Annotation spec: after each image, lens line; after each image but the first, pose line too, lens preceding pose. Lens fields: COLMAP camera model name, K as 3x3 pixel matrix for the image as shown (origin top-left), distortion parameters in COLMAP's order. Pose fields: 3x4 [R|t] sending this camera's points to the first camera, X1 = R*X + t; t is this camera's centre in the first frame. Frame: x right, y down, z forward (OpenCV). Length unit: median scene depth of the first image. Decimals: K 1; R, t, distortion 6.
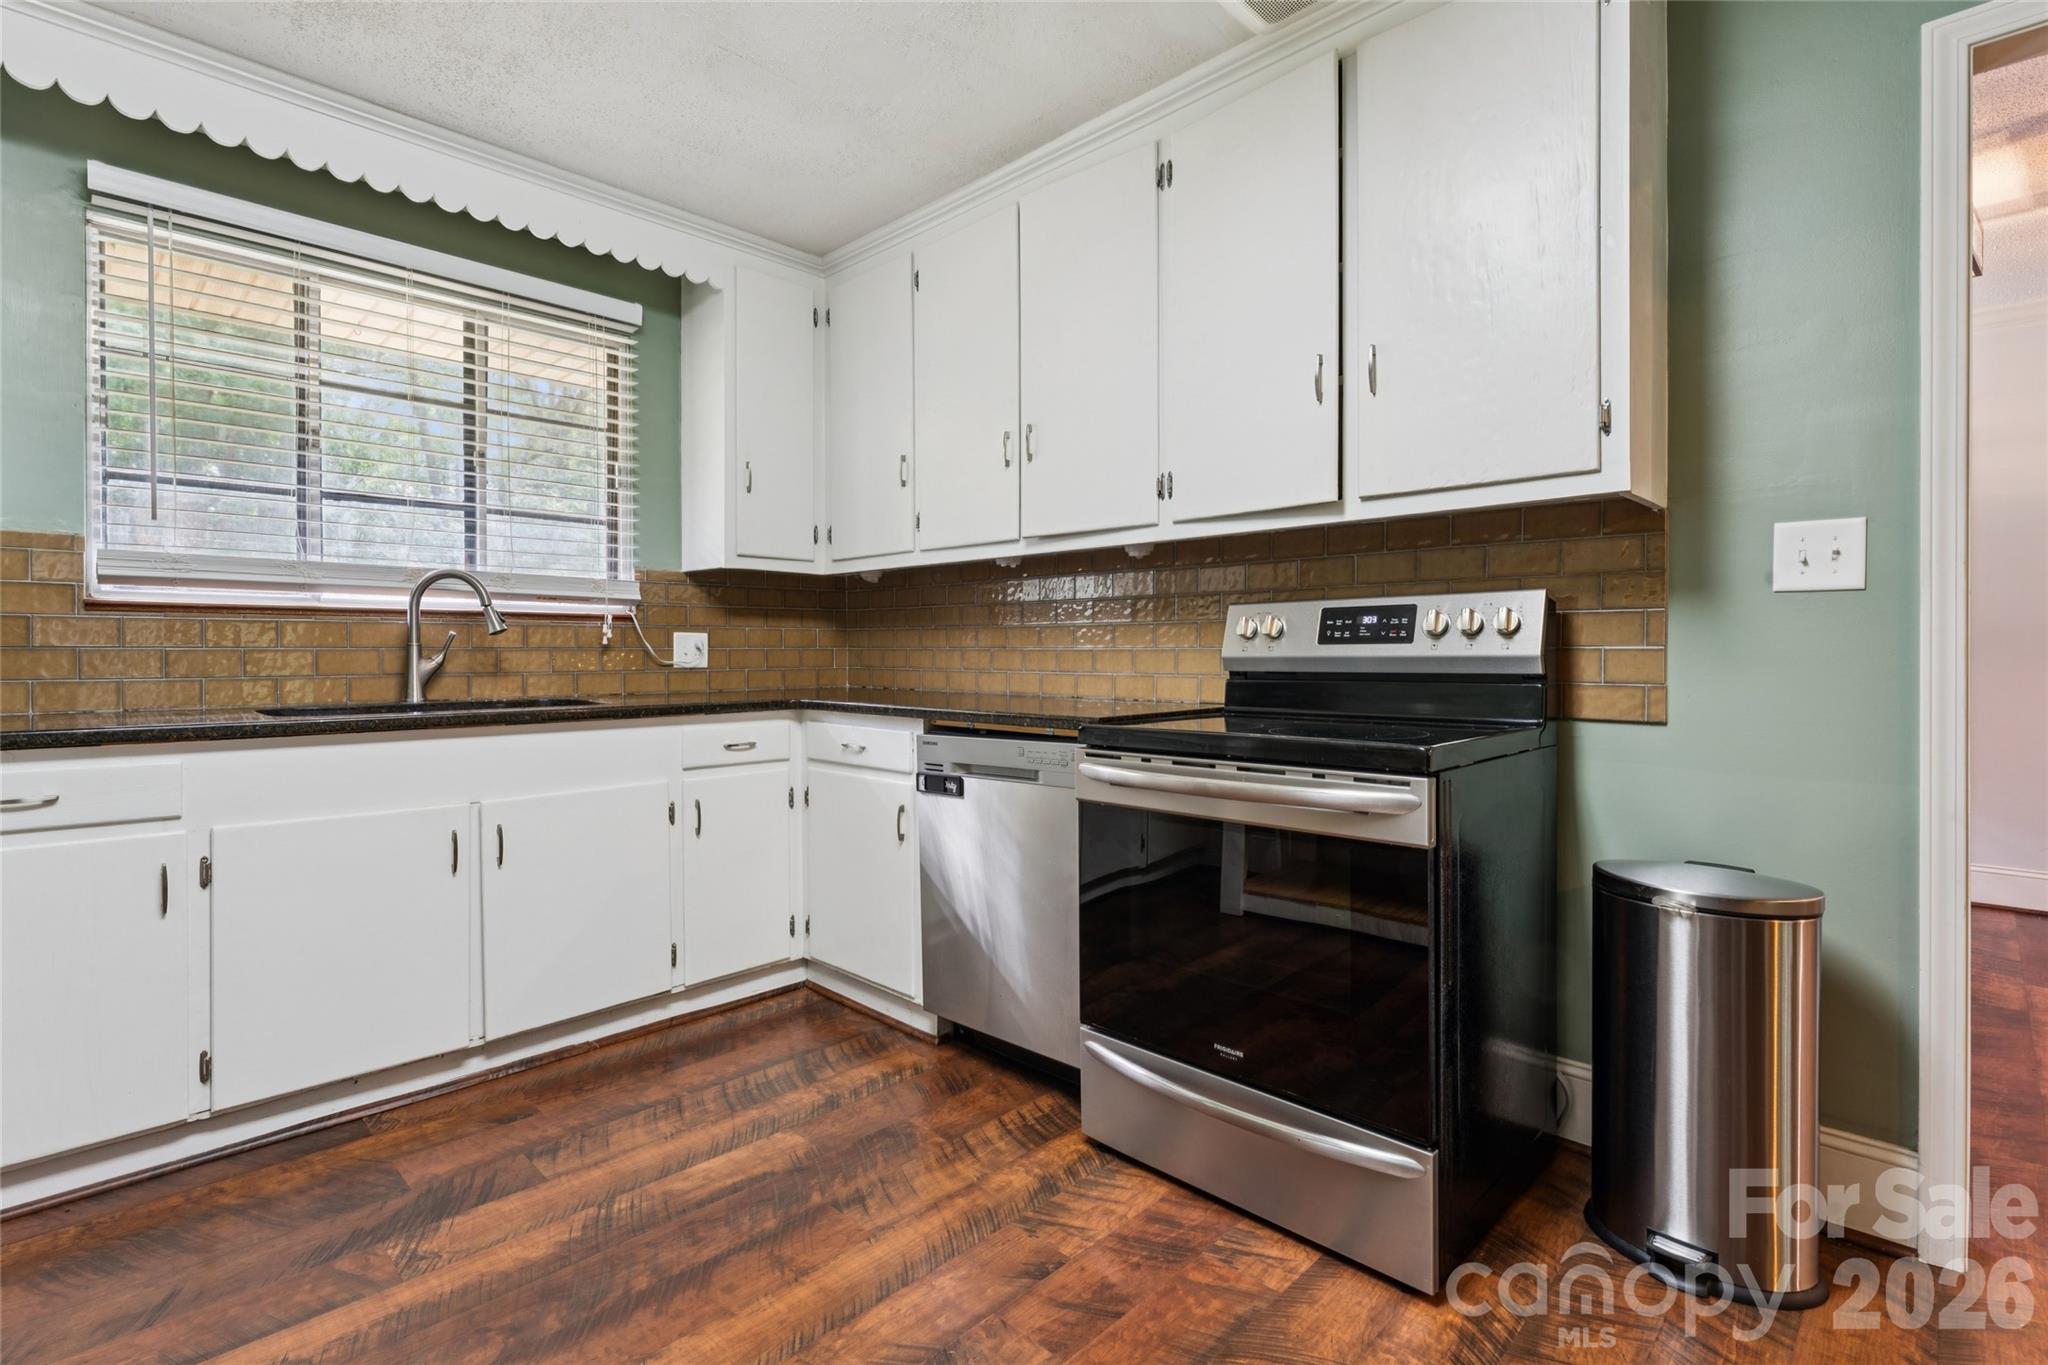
lens RADIAL K [[954.8, 0, 1025.4], [0, 954.8, 663.8], [0, 0, 1]] dist [-0.015333, 0.007332]
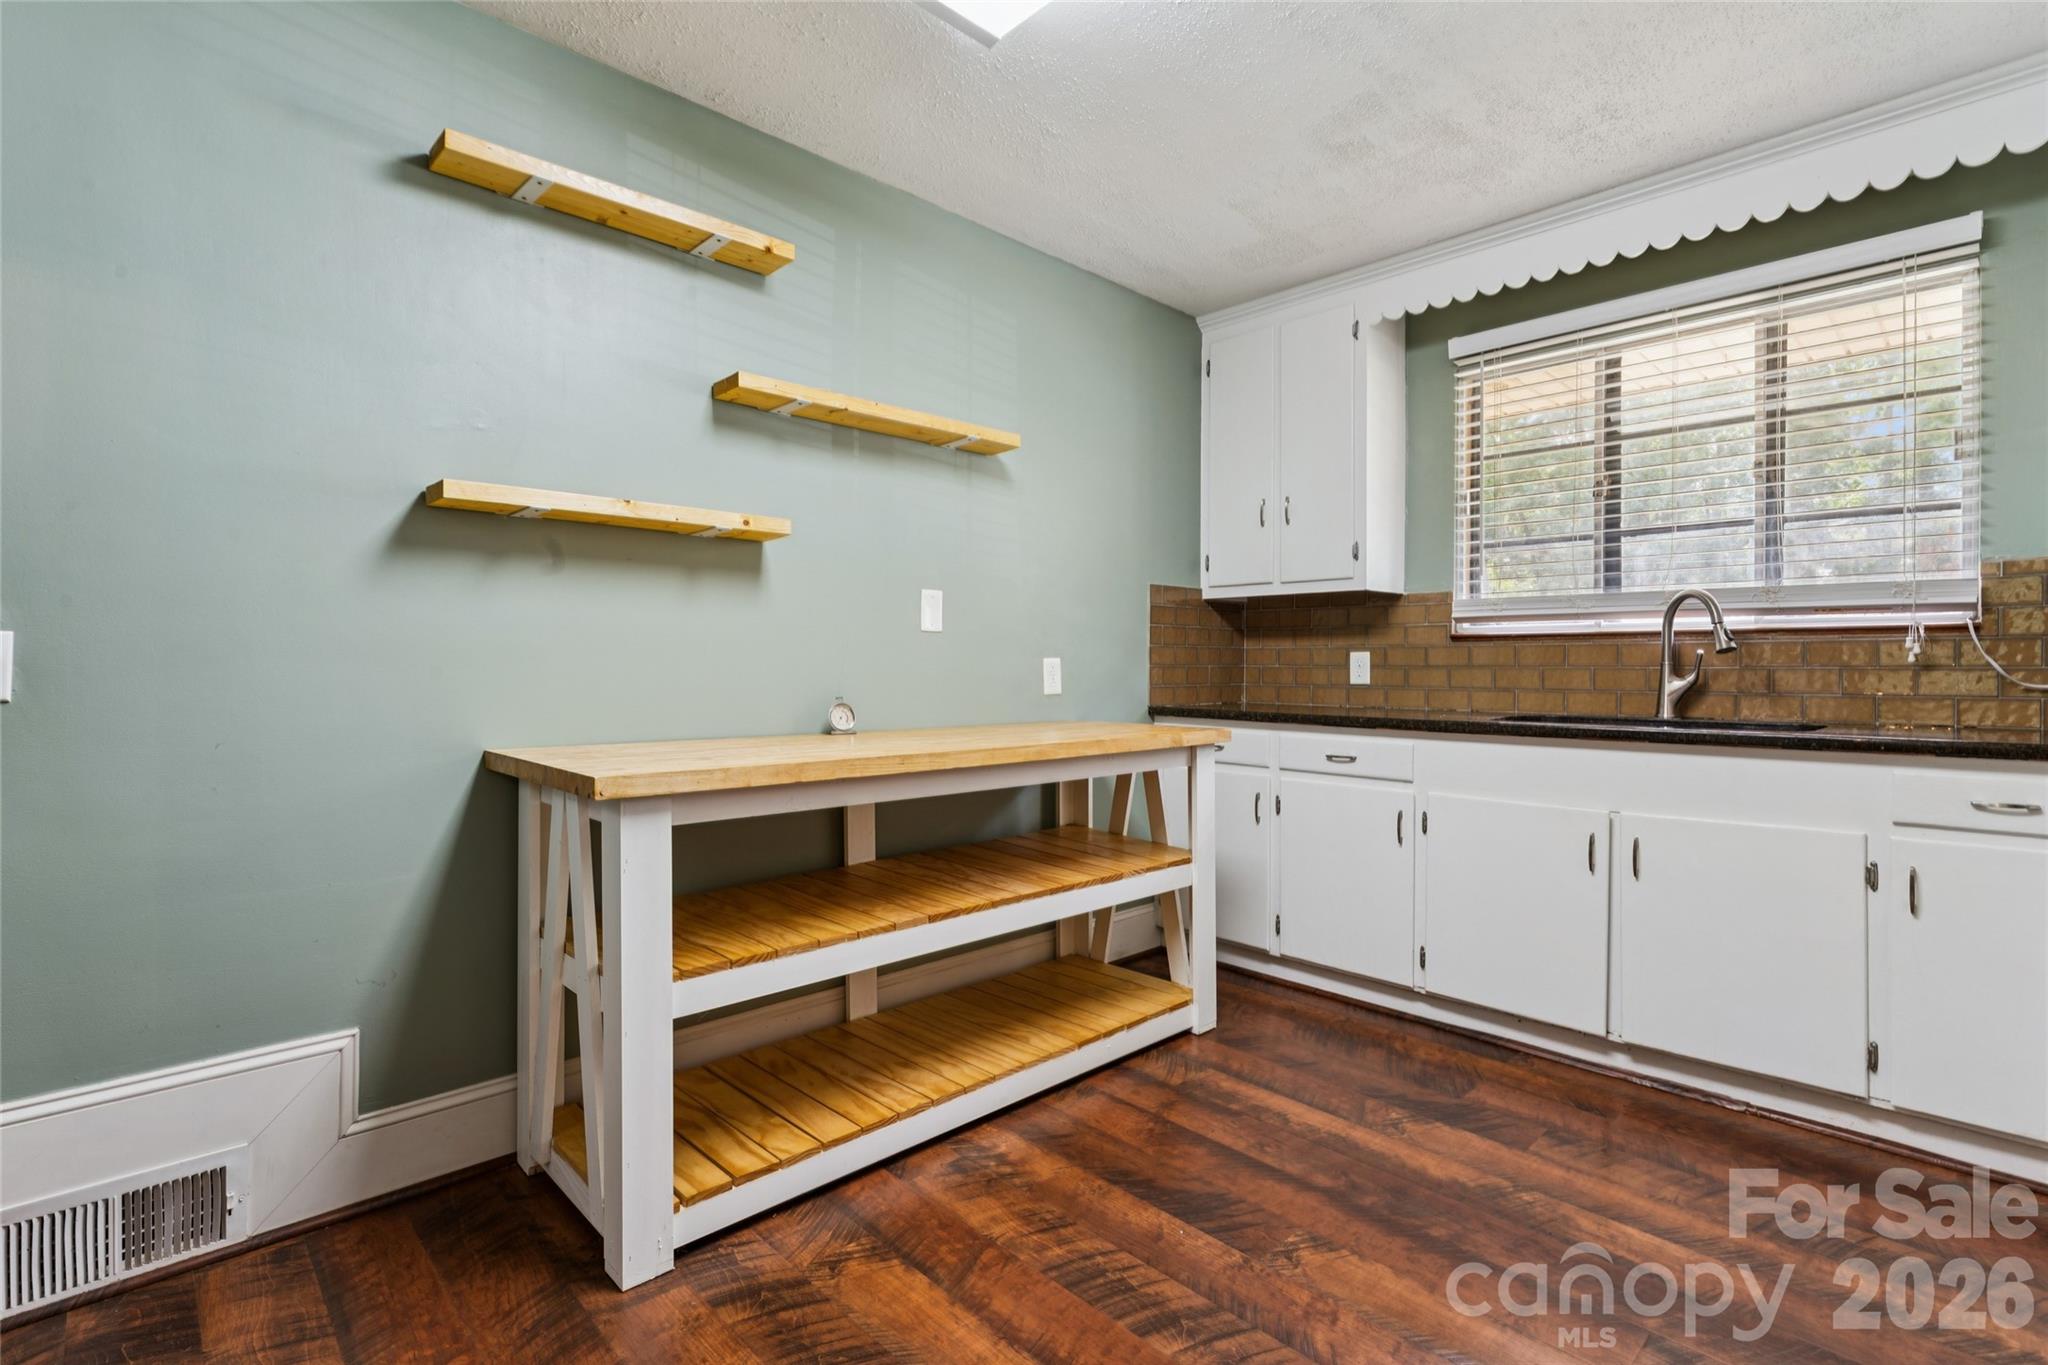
lens RADIAL K [[951.9, 0, 1033.4], [0, 951.9, 672.7], [0, 0, 1]] dist [0.000795, 0.000529]
pose [[-0.028455, 0.006438, -0.999574, 0.500188], [-0.014640, 0.999869, 0.006857, -0.008197], [0.999488, 0.014829, -0.028358, 0.369205]]
